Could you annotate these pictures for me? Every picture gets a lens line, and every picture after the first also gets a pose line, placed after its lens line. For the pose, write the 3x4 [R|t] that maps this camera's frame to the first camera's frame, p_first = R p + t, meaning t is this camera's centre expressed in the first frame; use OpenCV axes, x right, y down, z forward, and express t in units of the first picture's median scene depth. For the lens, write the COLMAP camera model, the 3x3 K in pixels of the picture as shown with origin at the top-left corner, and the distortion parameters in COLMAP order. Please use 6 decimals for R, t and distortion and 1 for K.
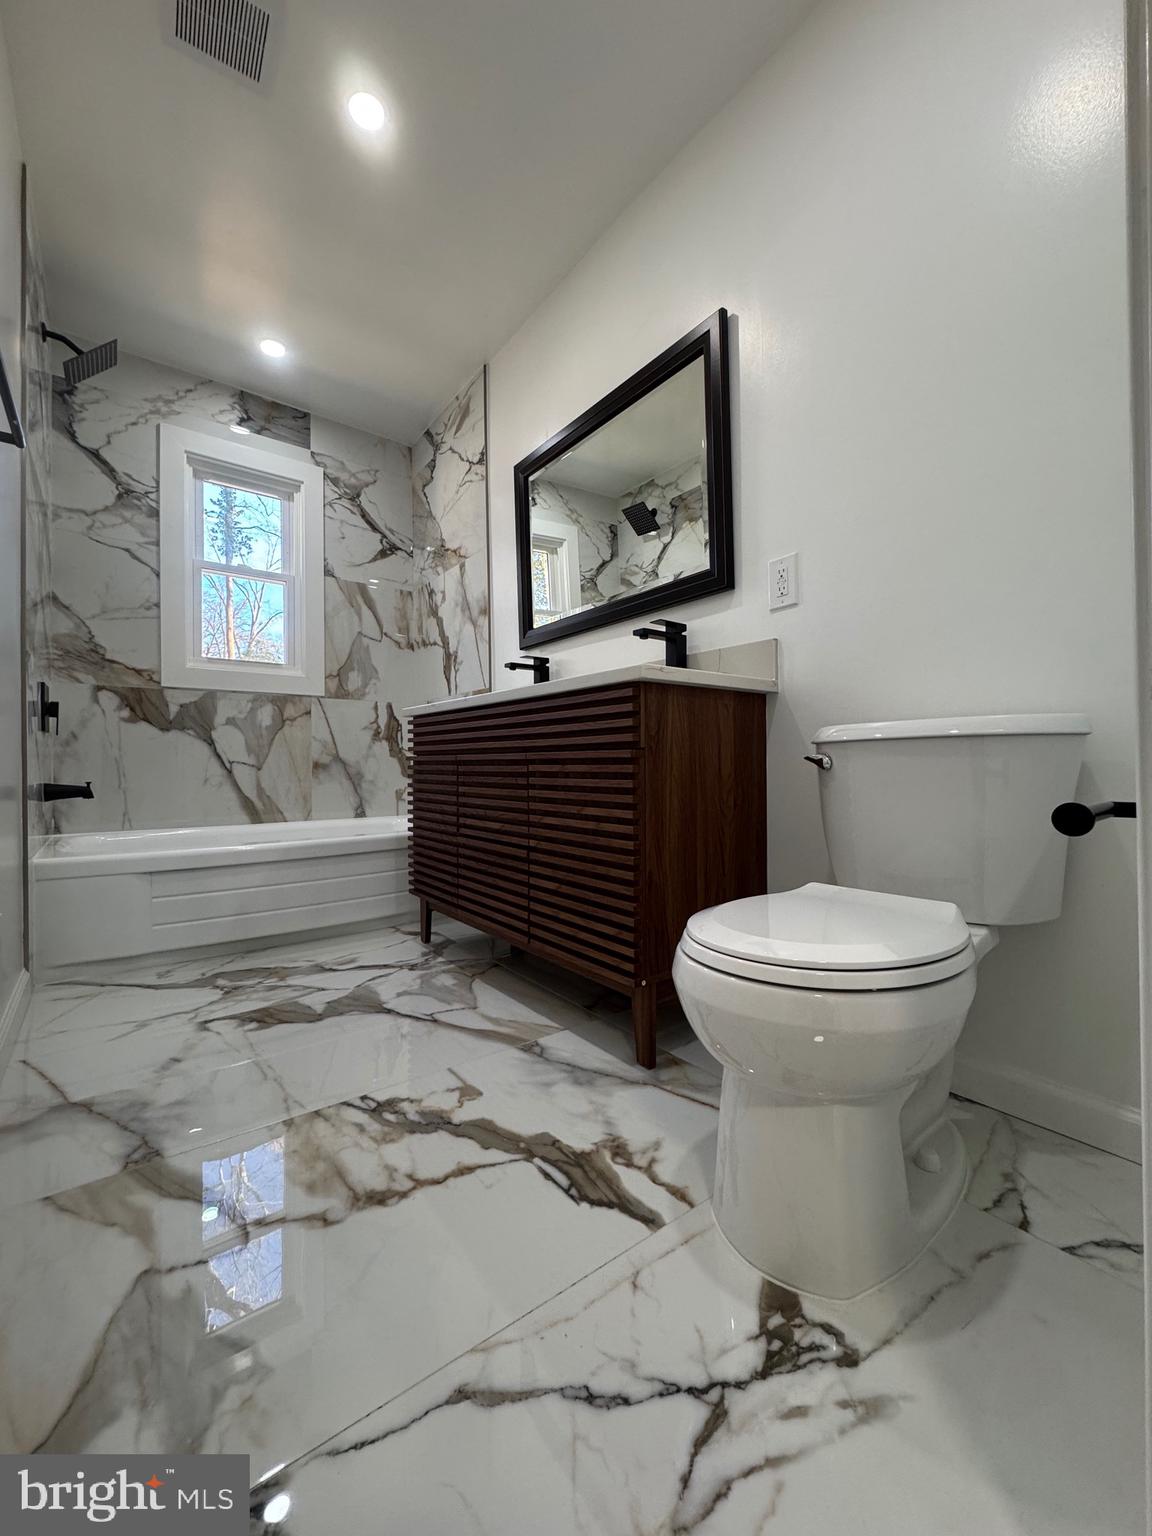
lens RADIAL K [[609.1, 0, 569.2], [0, 609.1, 769.2], [0, 0, 1]] dist [-0.001653, 0.000107]
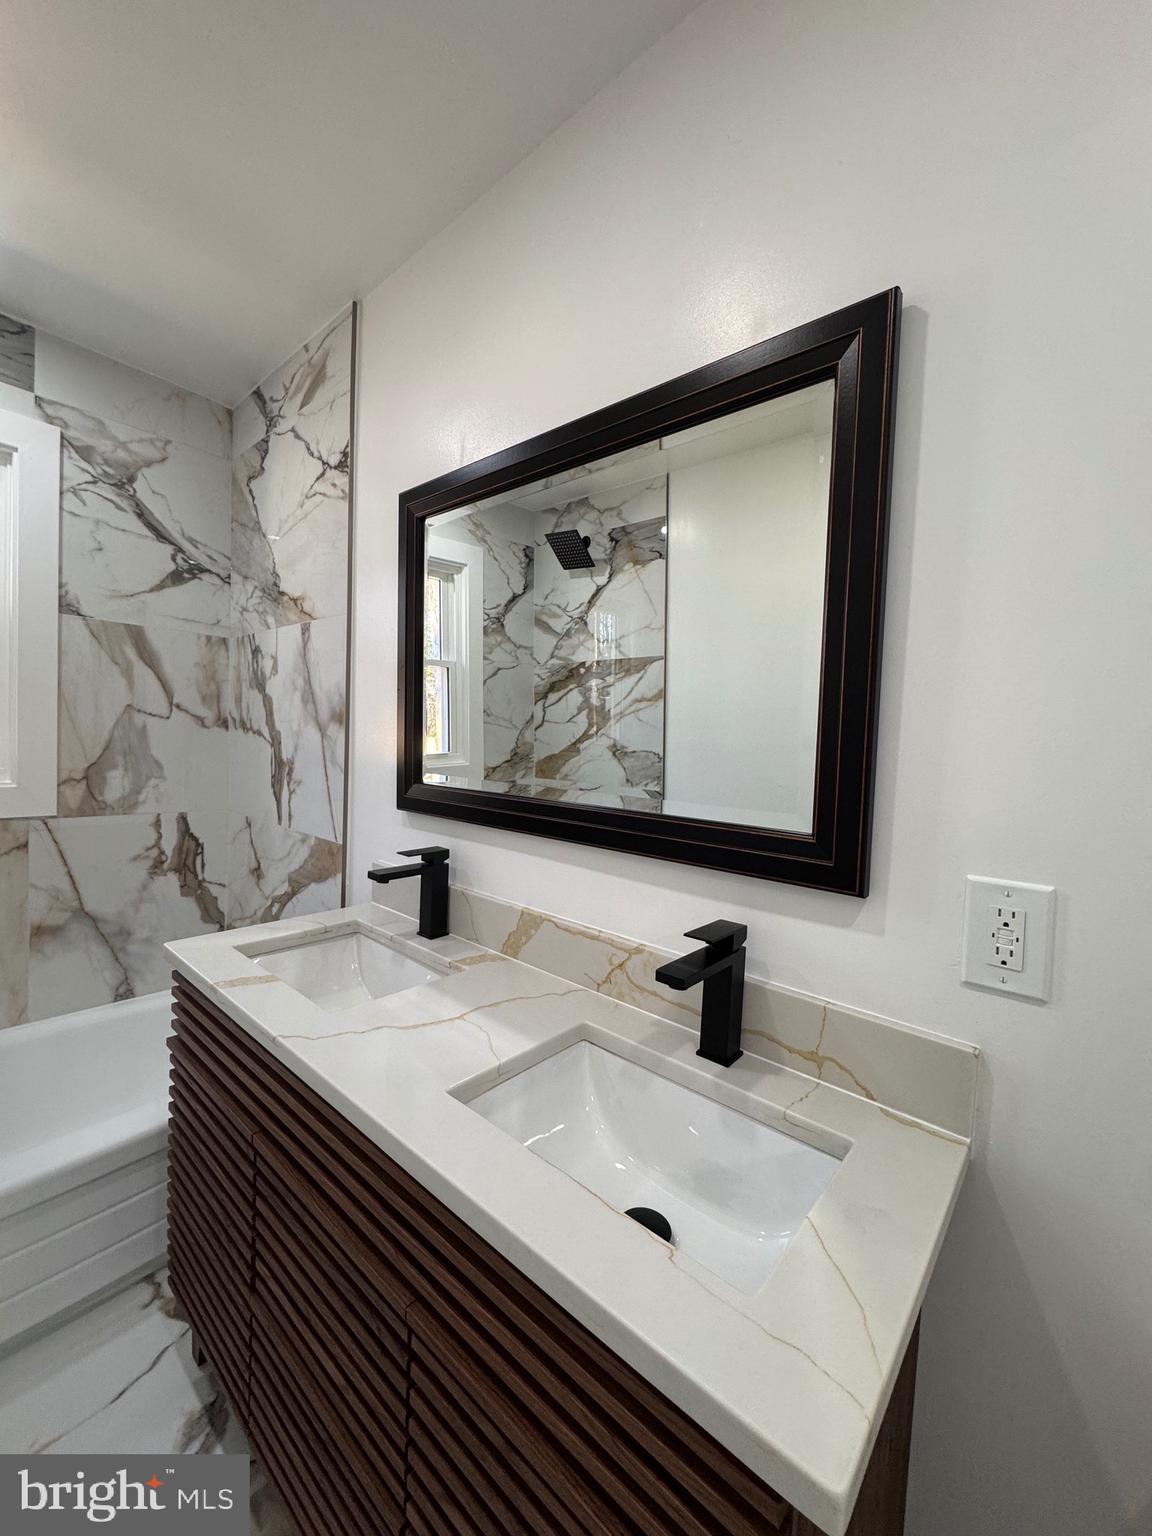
lens RADIAL K [[609.1, 0, 566.8], [0, 609.1, 765.6], [0, 0, 1]] dist [-0.001653, 0.000107]
pose [[0.978267, 0.041939, 0.203065, -0.032819], [-0.051115, 0.997885, 0.040153, -0.212851], [-0.200952, -0.049660, 0.978342, 0.305953]]
